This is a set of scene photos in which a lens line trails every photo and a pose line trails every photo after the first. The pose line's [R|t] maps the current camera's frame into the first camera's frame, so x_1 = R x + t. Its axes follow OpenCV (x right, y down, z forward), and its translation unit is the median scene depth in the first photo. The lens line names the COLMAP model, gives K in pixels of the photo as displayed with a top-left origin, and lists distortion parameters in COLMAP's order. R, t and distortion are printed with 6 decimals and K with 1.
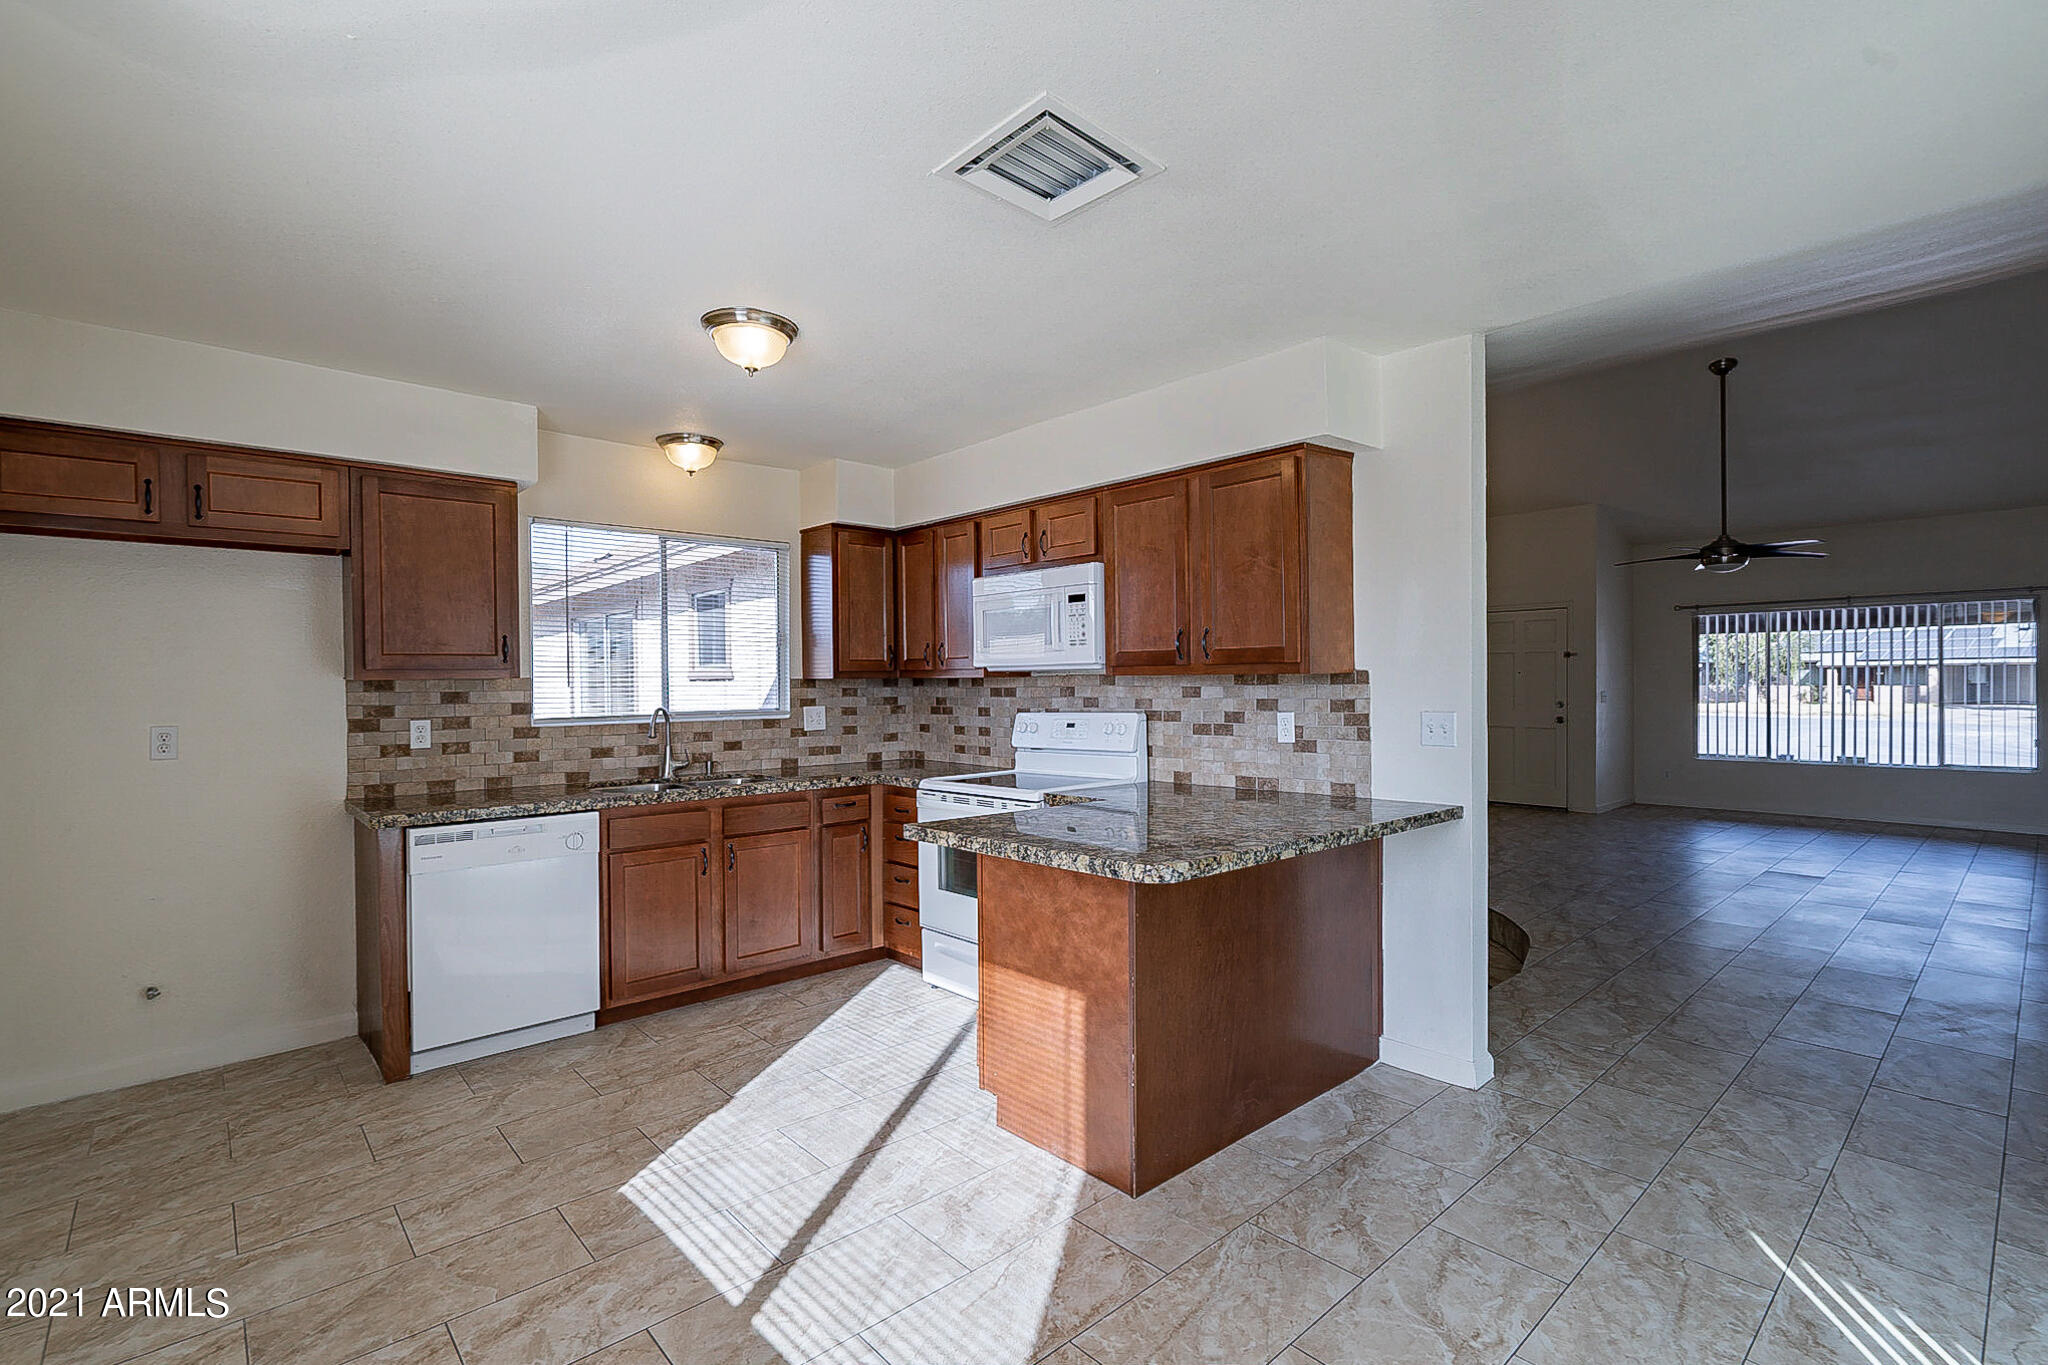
lens RADIAL K [[935.8, 0, 1015.1], [0, 935.8, 681.9], [0, 0, 1]] dist [-0.005012, 0.002350]
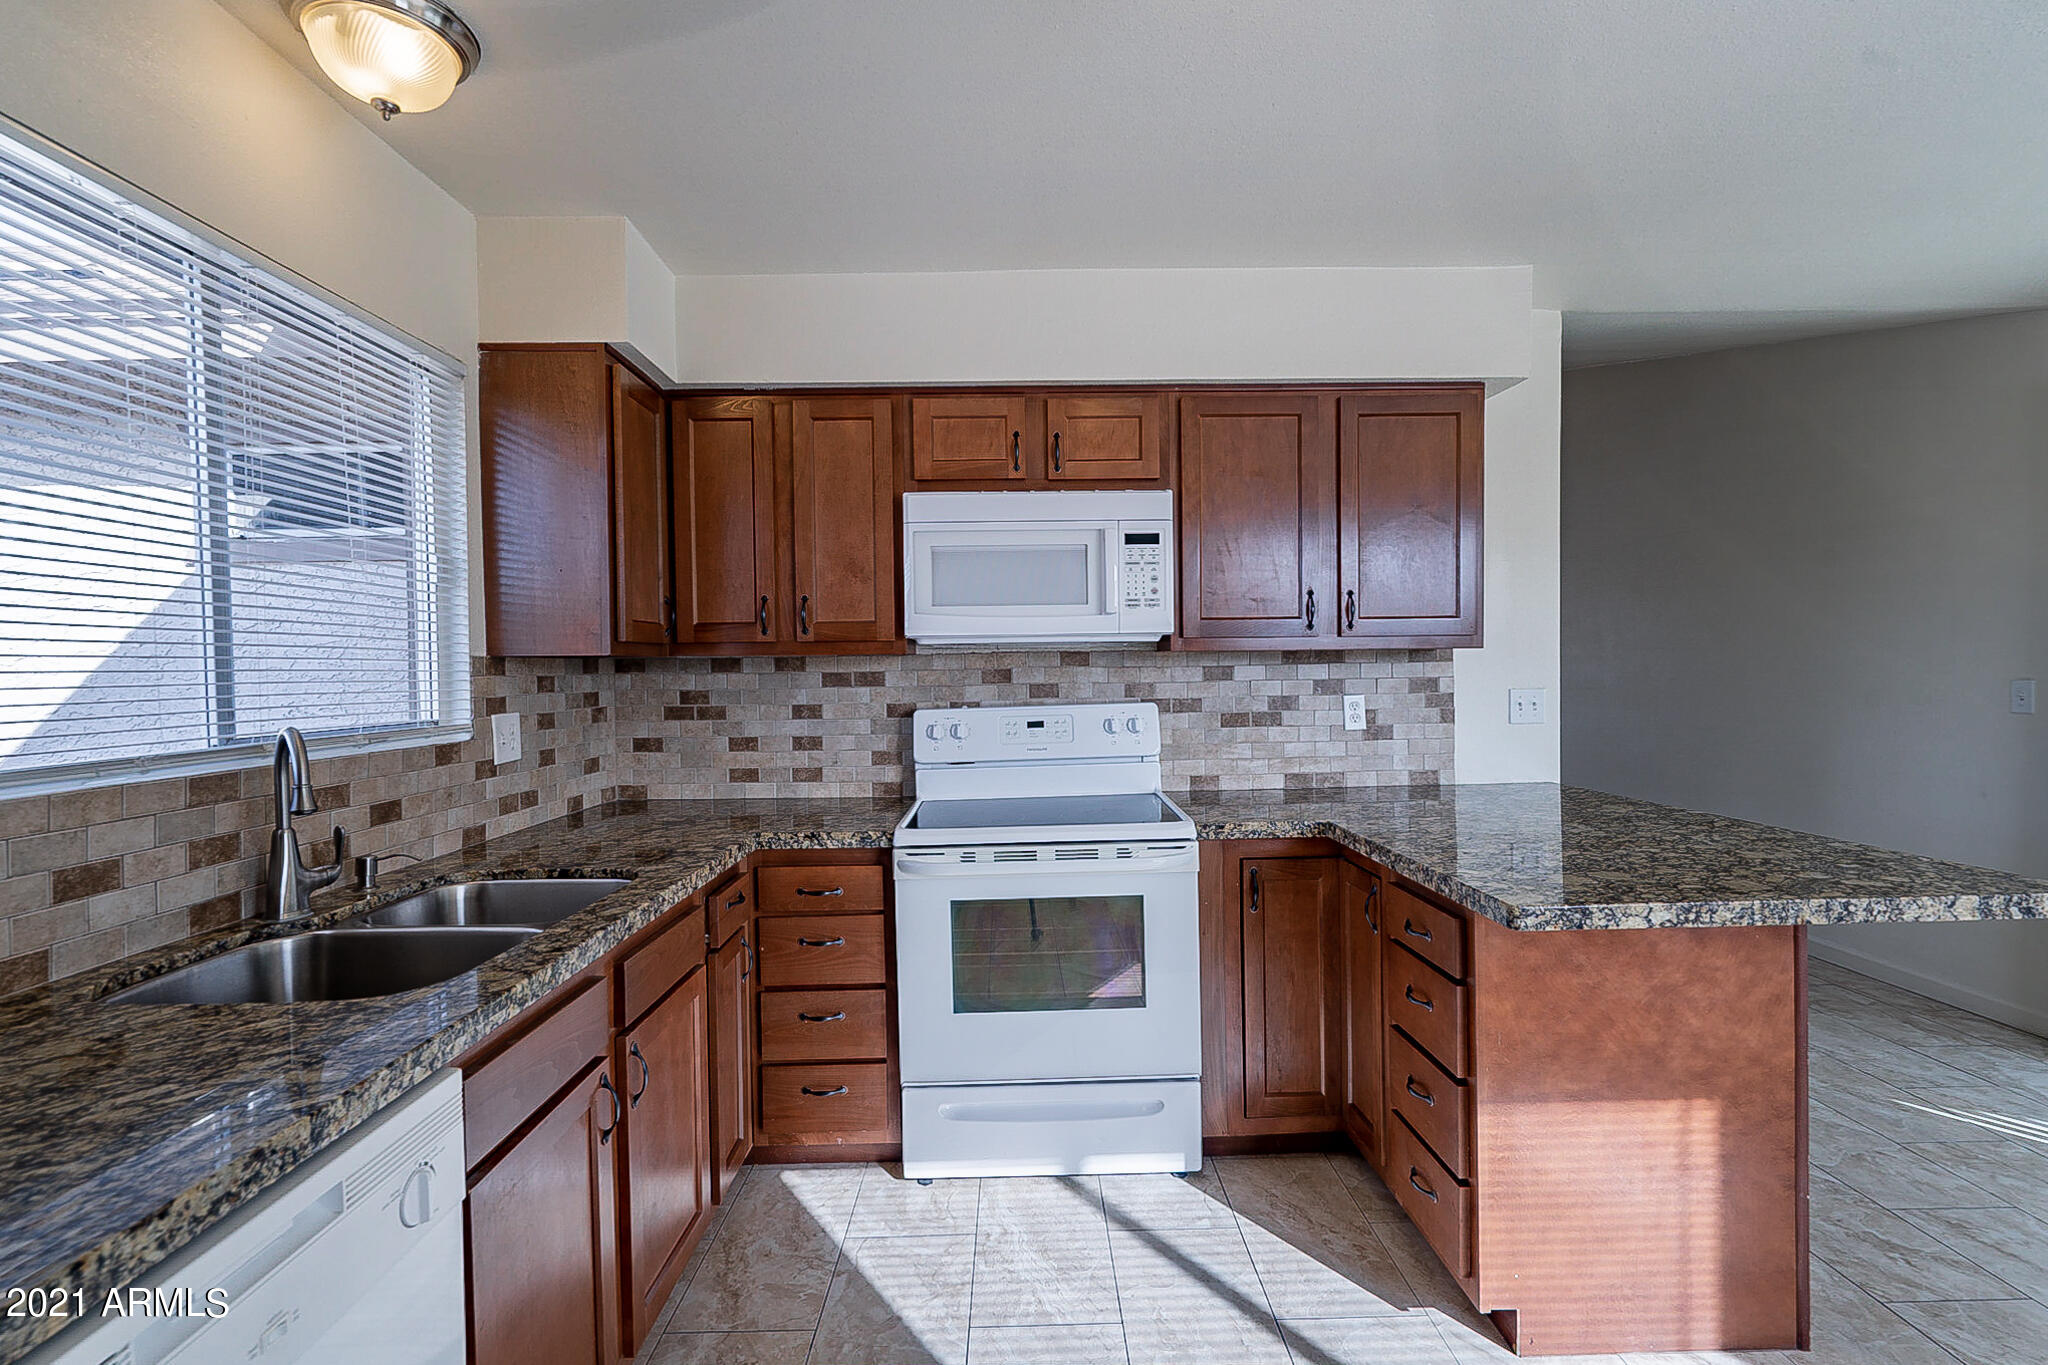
lens RADIAL K [[935.8, 0, 1024.7], [0, 935.8, 680.0], [0, 0, 1]] dist [-0.005012, 0.002350]
pose [[0.662511, -0.011524, 0.748964, -0.488271], [0.008087, 0.999933, 0.008232, 0.008286], [-0.749009, 0.000603, 0.662560, 0.577530]]
